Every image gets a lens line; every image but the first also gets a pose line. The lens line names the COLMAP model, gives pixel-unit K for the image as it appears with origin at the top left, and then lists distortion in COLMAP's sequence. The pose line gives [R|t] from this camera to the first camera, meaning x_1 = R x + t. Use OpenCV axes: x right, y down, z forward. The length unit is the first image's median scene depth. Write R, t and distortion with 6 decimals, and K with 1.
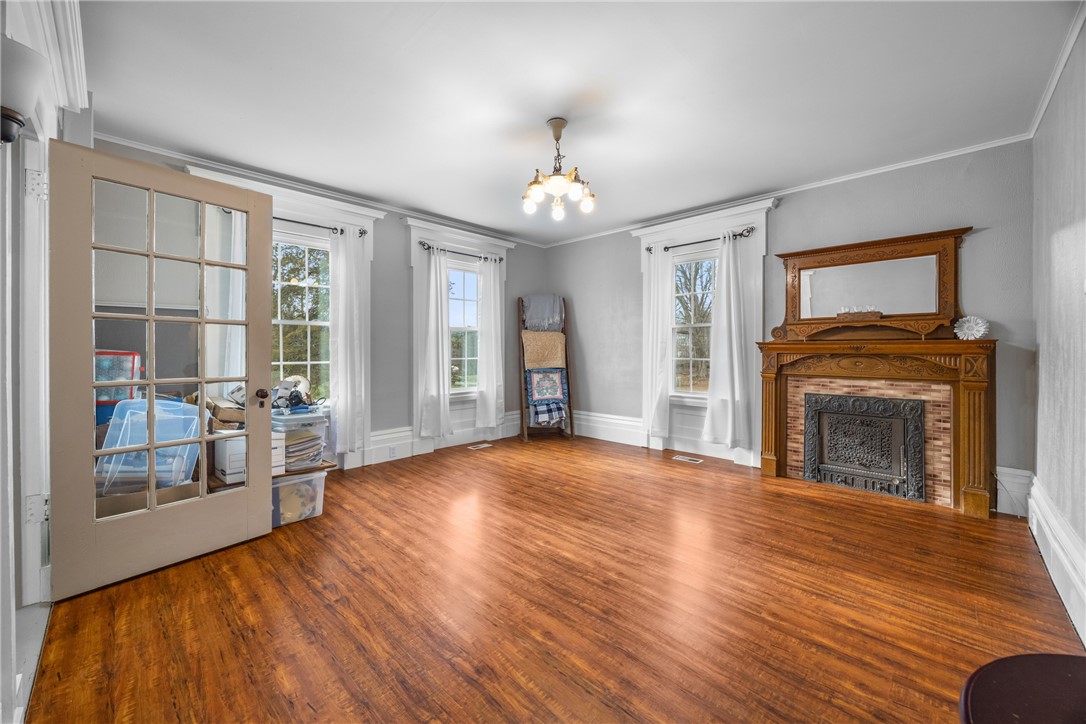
lens RADIAL K [[413.6, 0, 546.6], [0, 413.6, 349.3], [0, 0, 1]] dist [-0.006376, 0.000323]
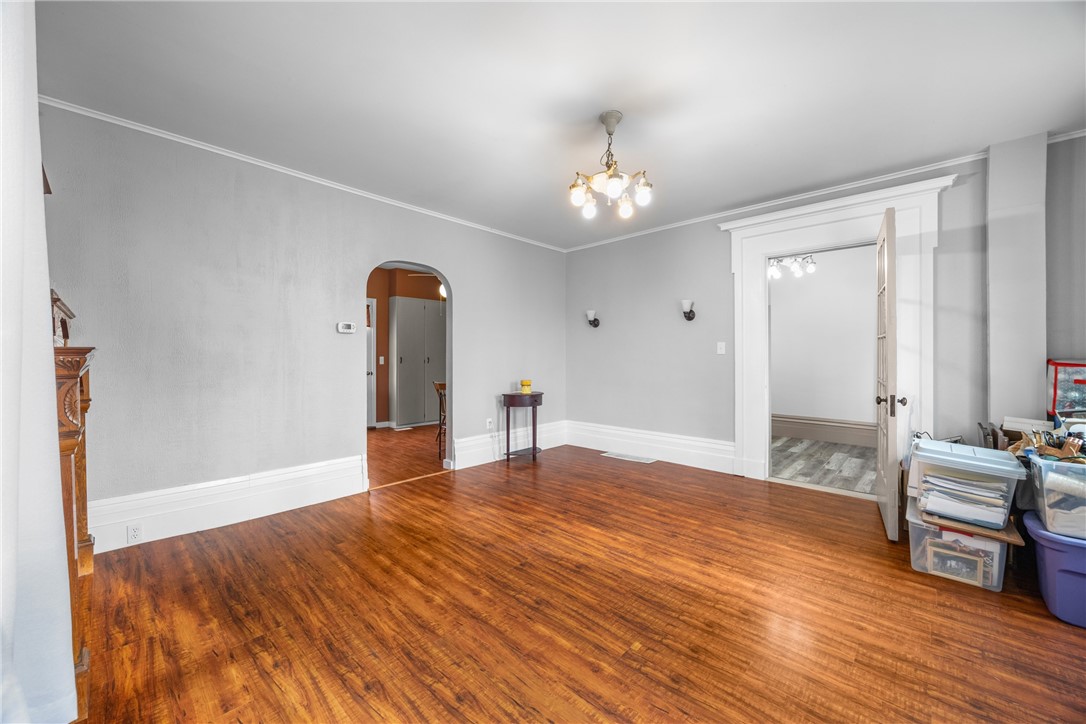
lens RADIAL K [[413.6, 0, 543.1], [0, 413.6, 354.7], [0, 0, 1]] dist [-0.006376, 0.000323]
pose [[-0.999950, 0.001774, -0.009881, 0.164670], [0.001689, 0.999961, 0.008622, -0.017599], [0.009896, 0.008605, -0.999914, 1.722760]]
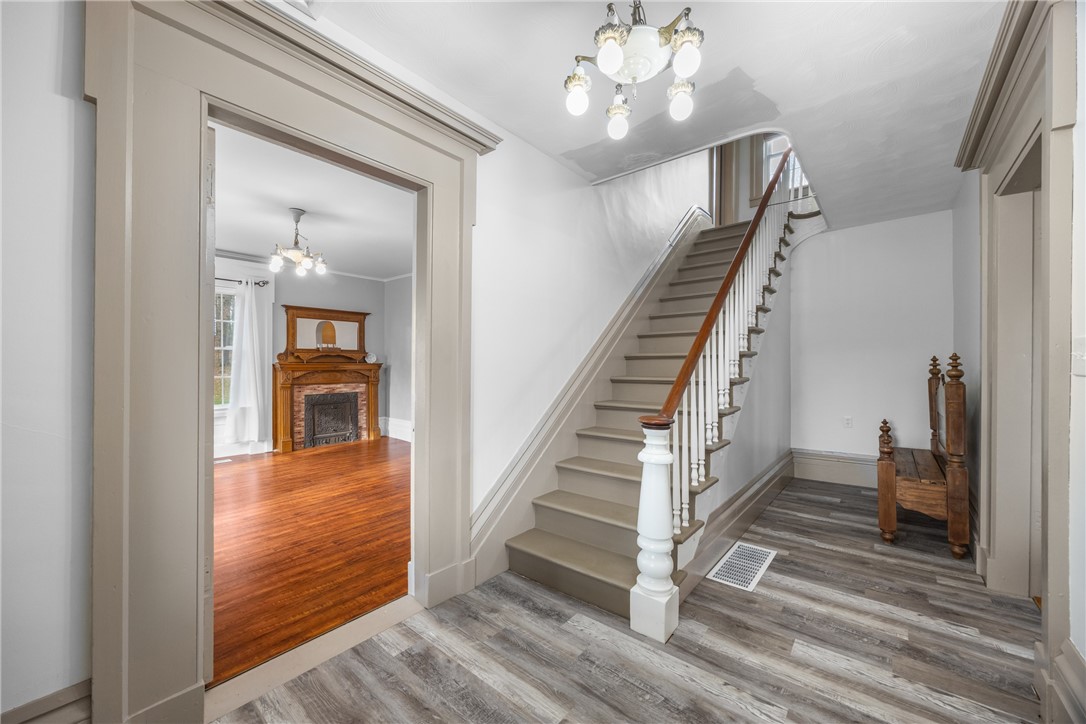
lens RADIAL K [[413.6, 0, 542.3], [0, 413.6, 365.6], [0, 0, 1]] dist [-0.006376, 0.000323]
pose [[-0.080995, -0.004969, 0.996702, -1.301712], [0.002601, 0.999983, 0.005196, -0.018955], [-0.996711, 0.003014, -0.080980, 0.243278]]
